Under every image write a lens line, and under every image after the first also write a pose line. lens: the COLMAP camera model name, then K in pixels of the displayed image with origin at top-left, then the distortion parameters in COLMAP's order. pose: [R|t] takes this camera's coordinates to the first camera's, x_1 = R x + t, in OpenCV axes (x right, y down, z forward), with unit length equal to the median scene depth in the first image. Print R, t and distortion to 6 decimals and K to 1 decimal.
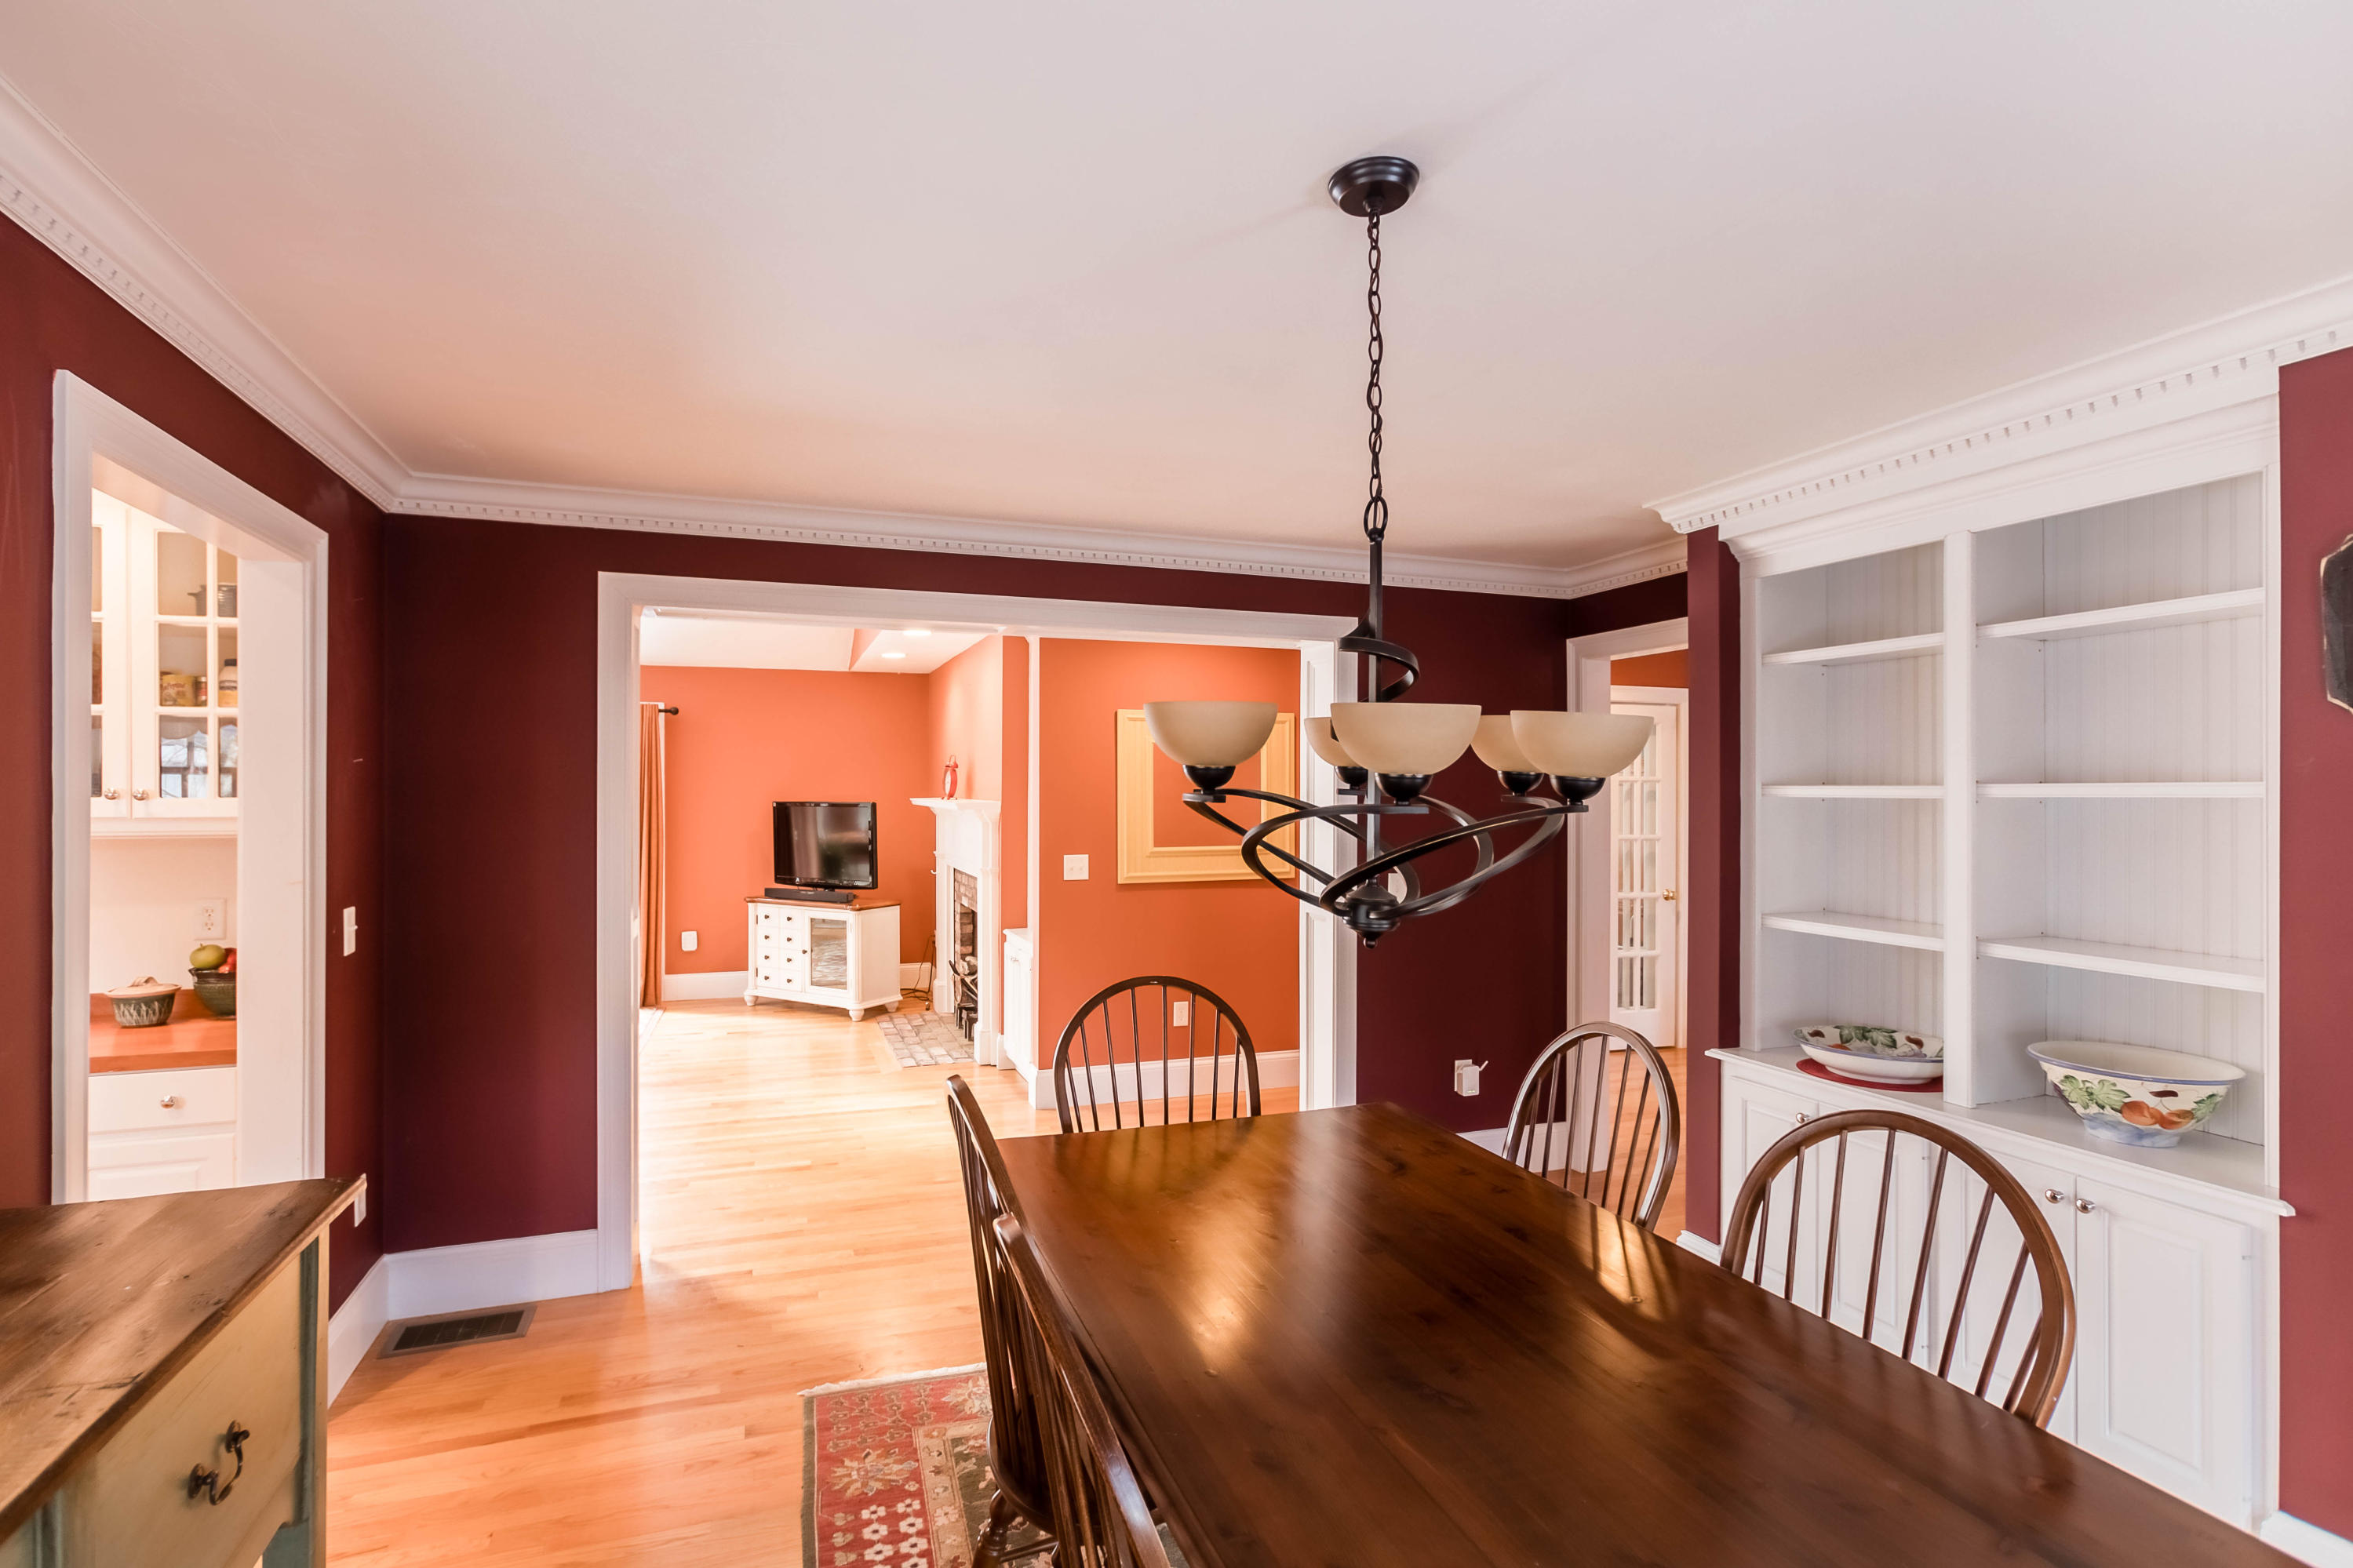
lens RADIAL K [[1138.4, 0, 1176.7], [0, 1138.4, 796.6], [0, 0, 1]] dist [-0.028627, 0.001111]
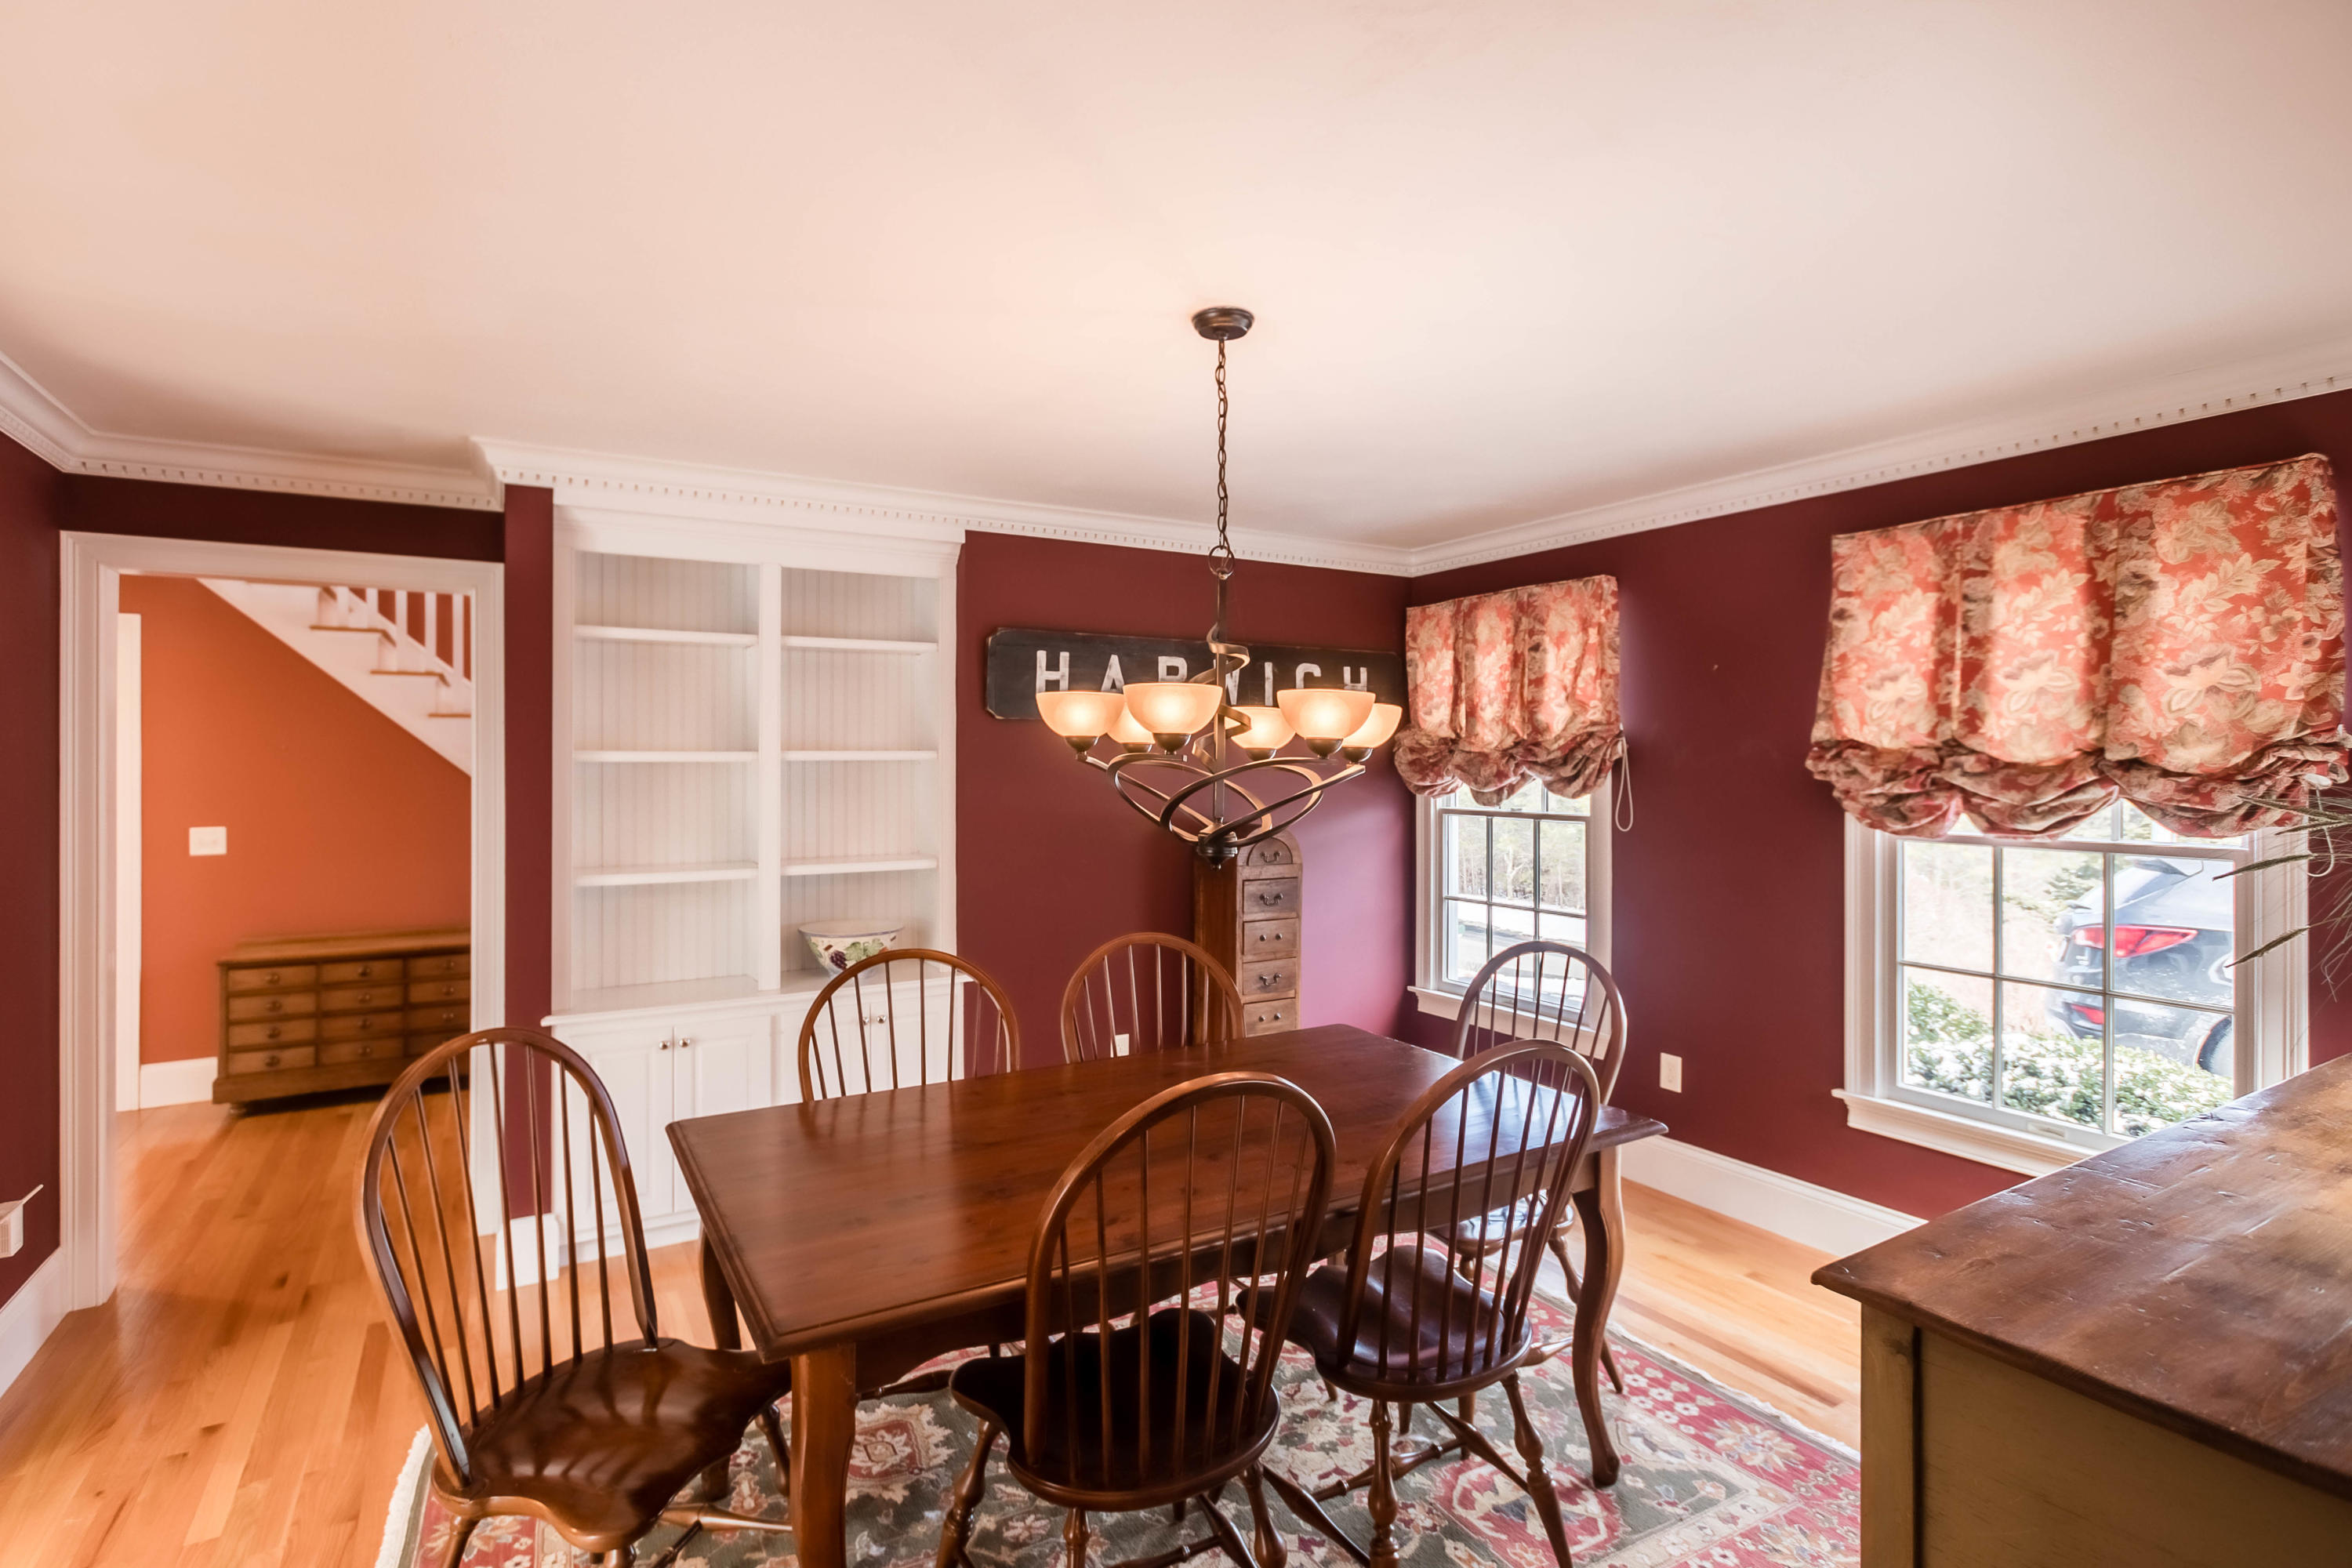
lens RADIAL K [[1108.5, 0, 1176.0], [0, 1108.5, 784.0], [0, 0, 1]] dist [0.003080, 0.000972]
pose [[-0.182577, -0.008224, 0.983157, -0.571192], [0.006535, 0.999933, 0.009578, 0.014911], [-0.983170, 0.008174, -0.182511, 0.621513]]
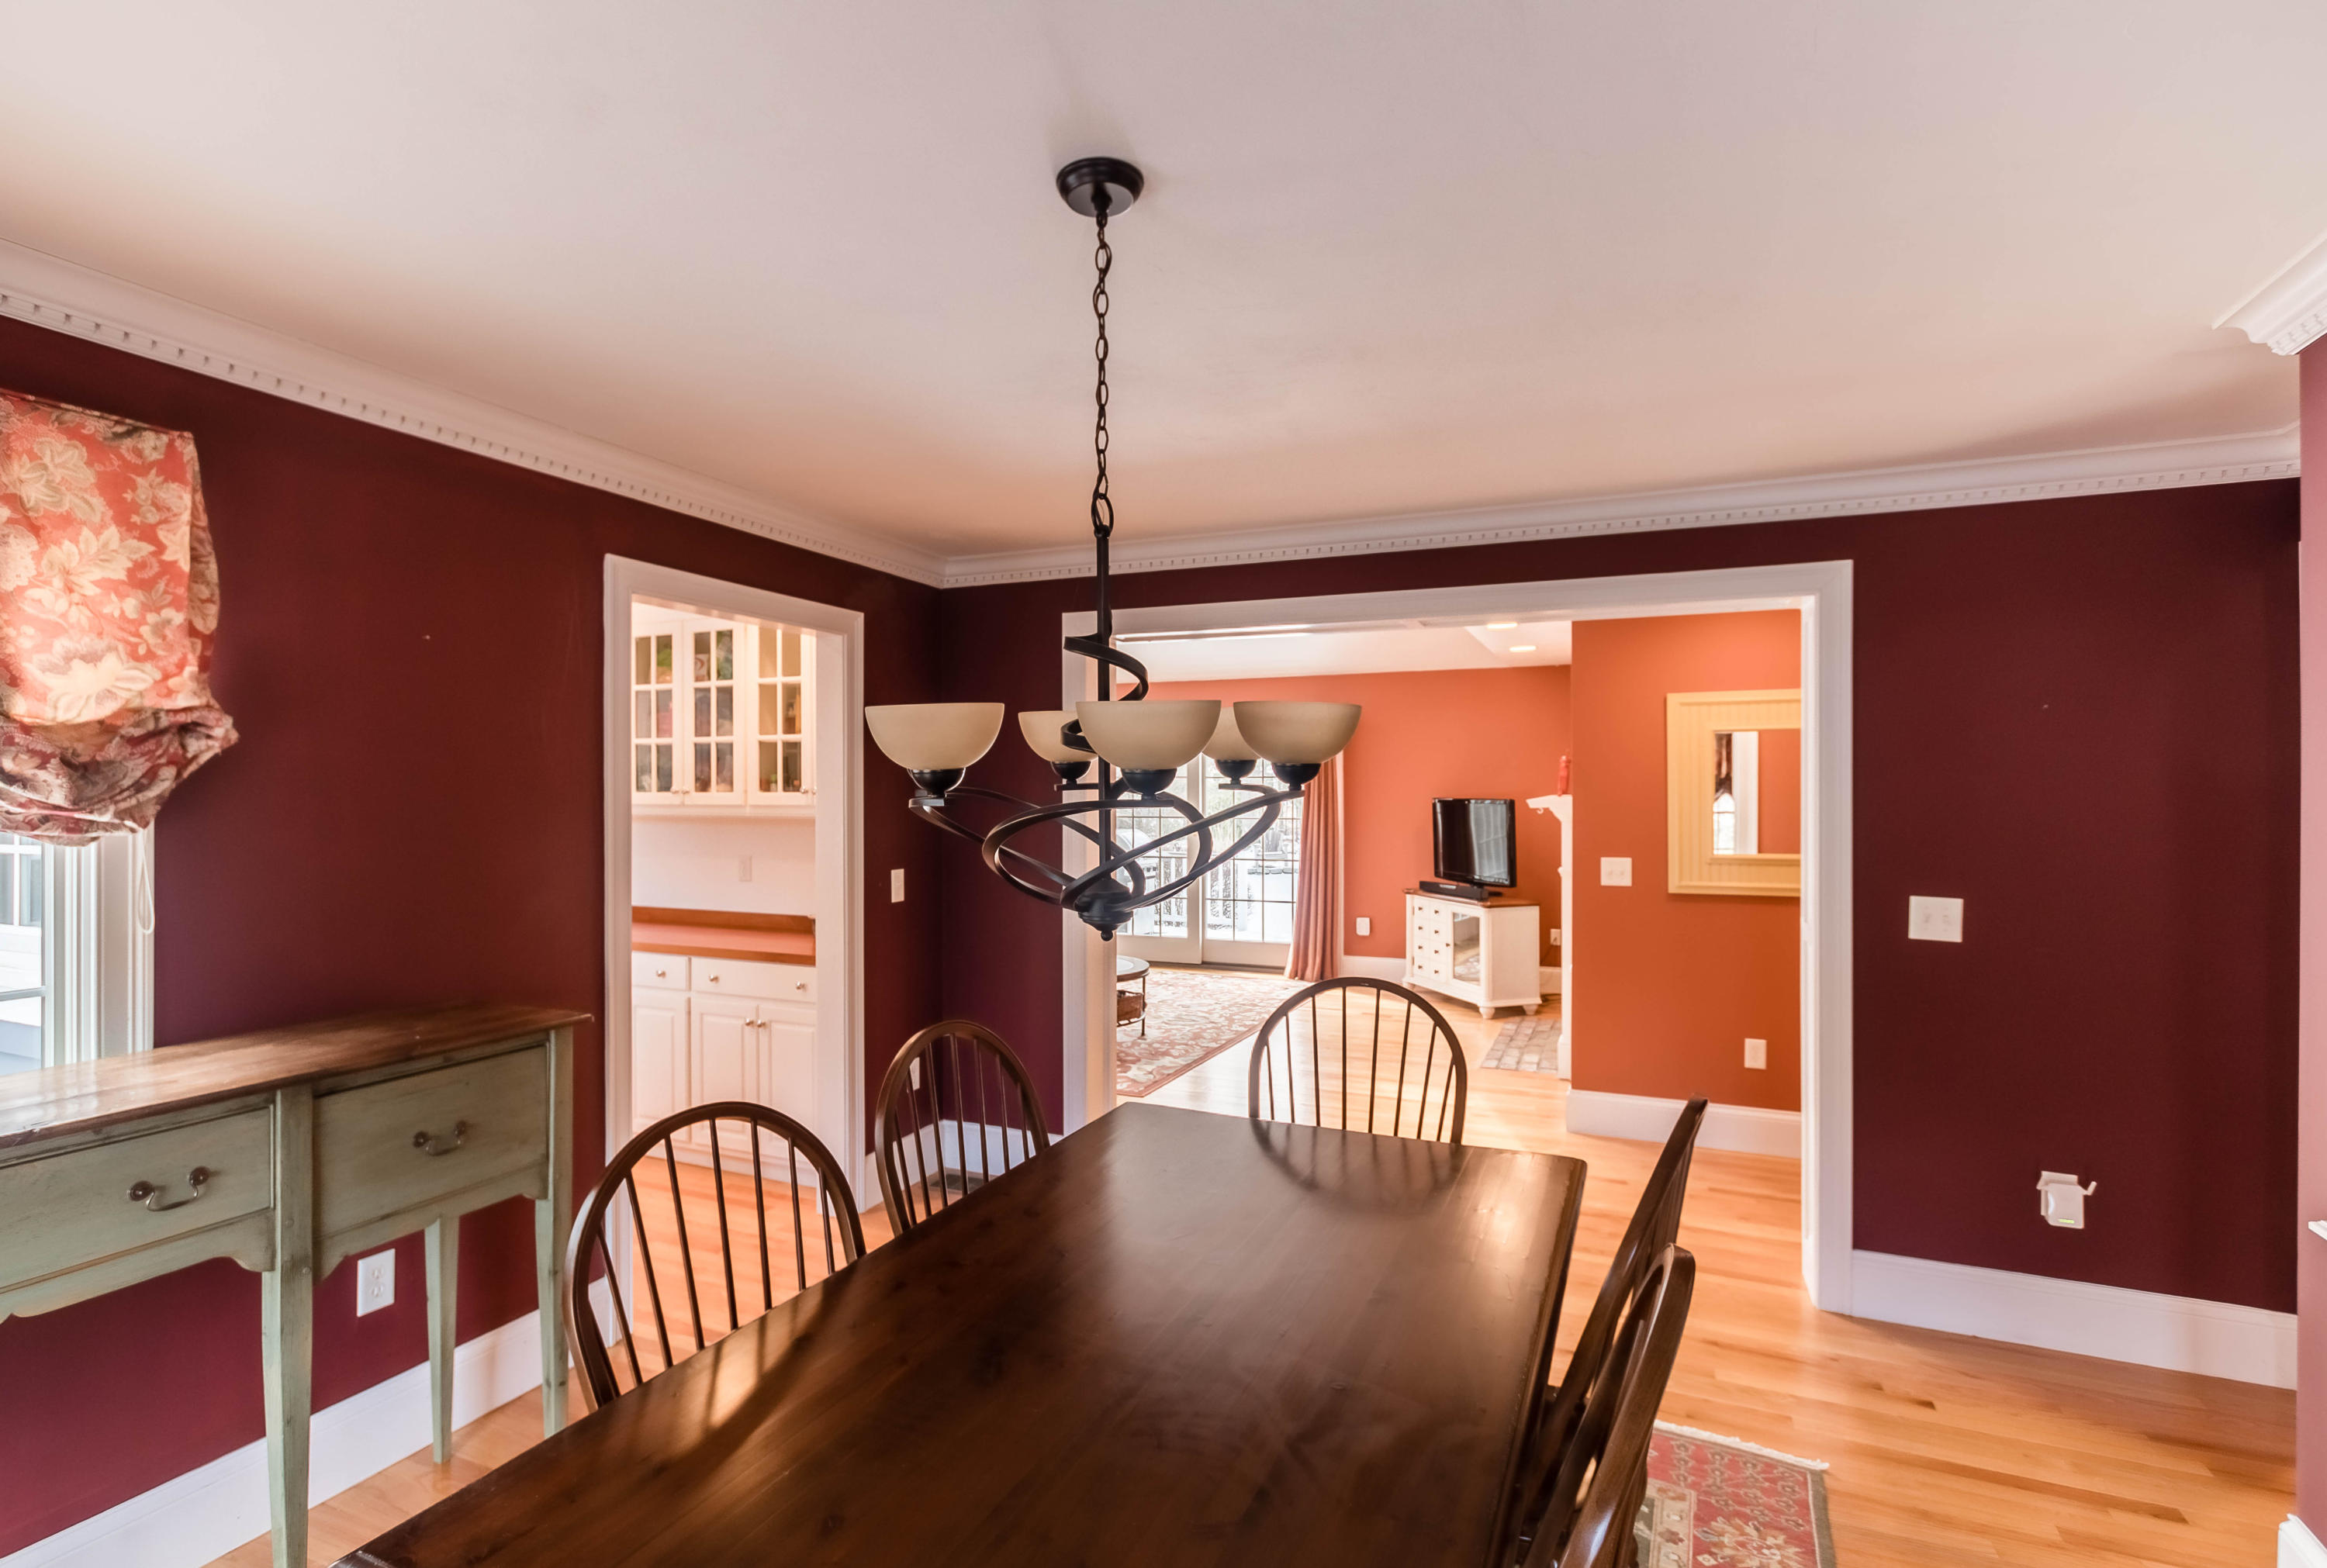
lens RADIAL K [[1149.5, 0, 1158.1], [0, 1149.5, 793.2], [0, 0, 1]] dist [-0.002270, 0.000230]
pose [[0.715476, 0.000550, -0.698637, 0.436588], [-0.002115, 0.999997, -0.001379, 0.002184], [0.698634, 0.002465, 0.715475, 0.143201]]
